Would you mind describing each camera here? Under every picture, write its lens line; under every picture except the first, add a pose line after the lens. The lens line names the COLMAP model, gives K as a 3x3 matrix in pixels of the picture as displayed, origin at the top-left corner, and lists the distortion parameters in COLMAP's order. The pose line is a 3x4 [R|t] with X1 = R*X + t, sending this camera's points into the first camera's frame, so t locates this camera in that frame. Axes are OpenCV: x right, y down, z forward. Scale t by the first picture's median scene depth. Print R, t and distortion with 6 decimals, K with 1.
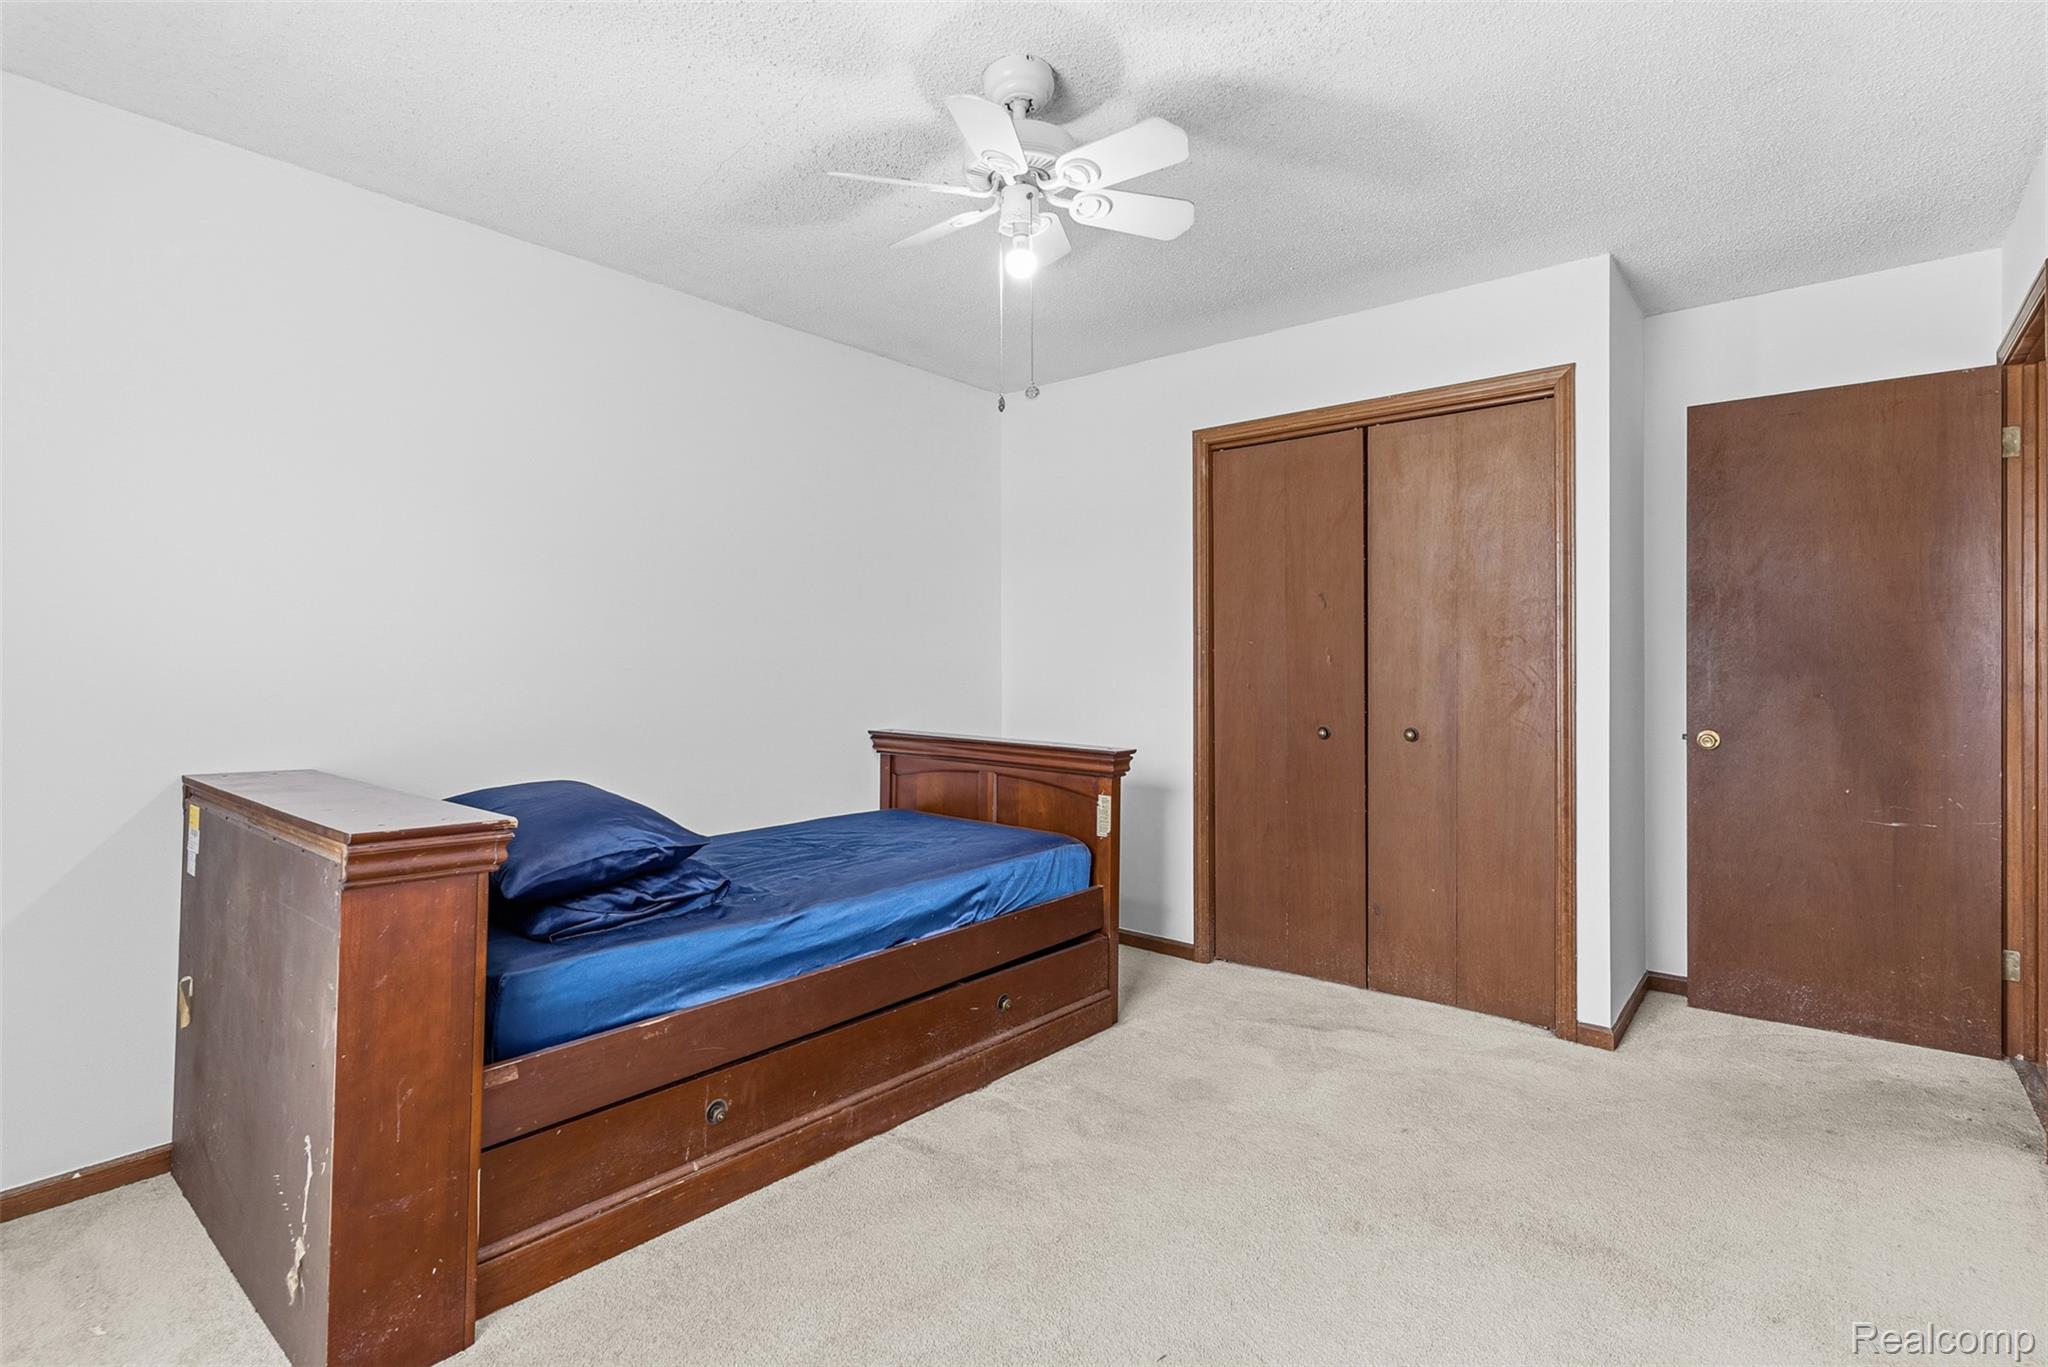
lens RADIAL K [[982.2, 0, 1020.6], [0, 982.2, 673.4], [0, 0, 1]] dist [-0.001245, 0.000018]
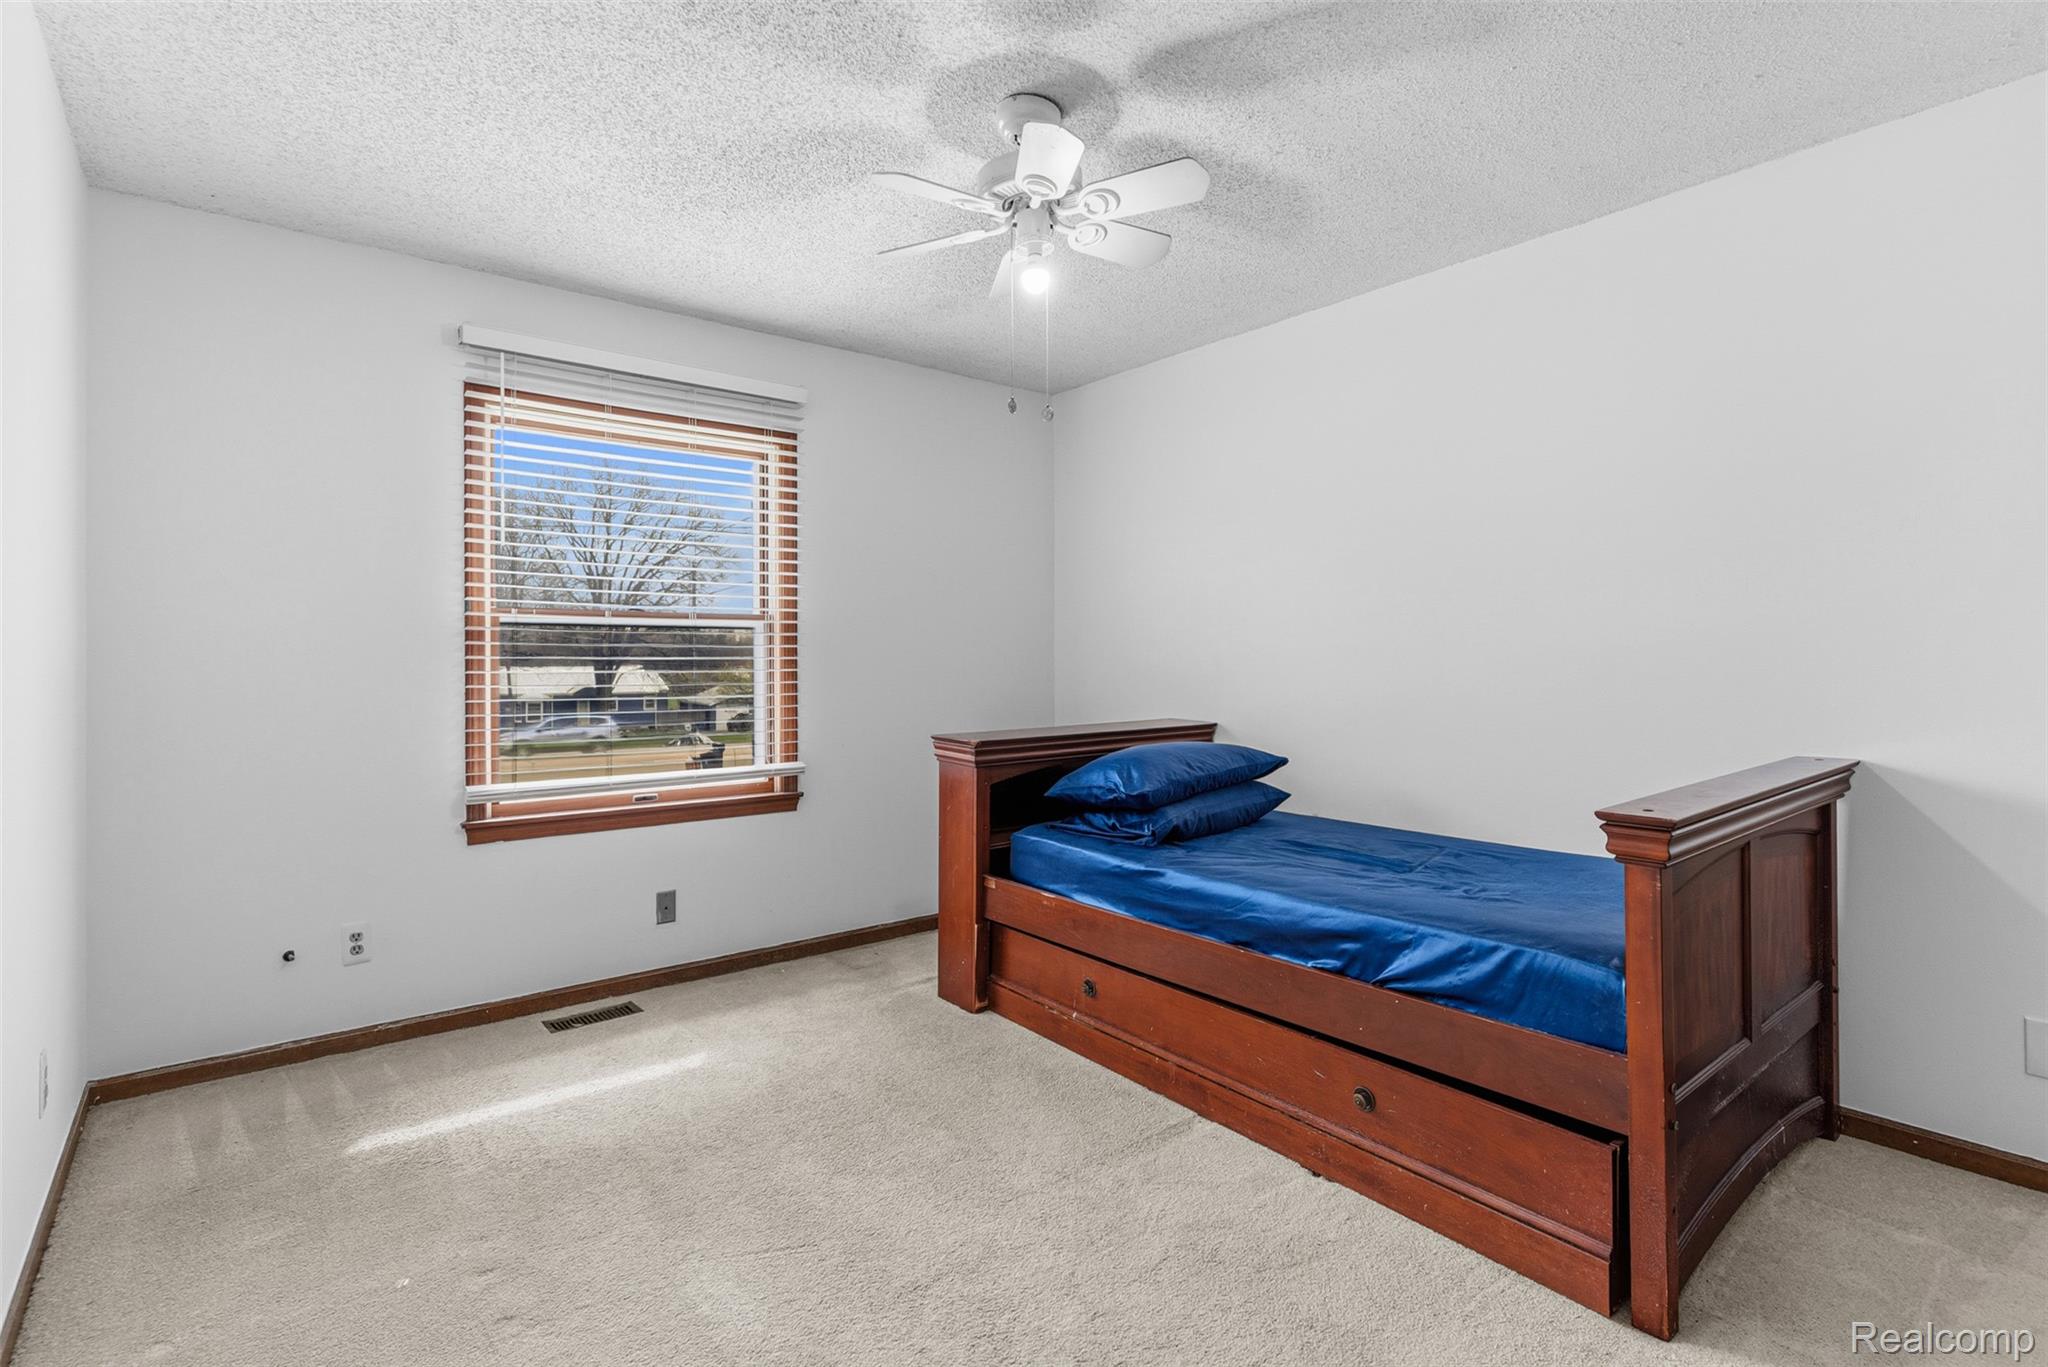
lens RADIAL K [[982.2, 0, 1023.3], [0, 982.2, 669.2], [0, 0, 1]] dist [-0.001245, 0.000018]
pose [[-0.199592, 0.008088, -0.979846, 0.911971], [-0.004038, 0.999951, 0.009076, -0.002186], [0.979871, 0.005768, -0.199550, 1.050854]]
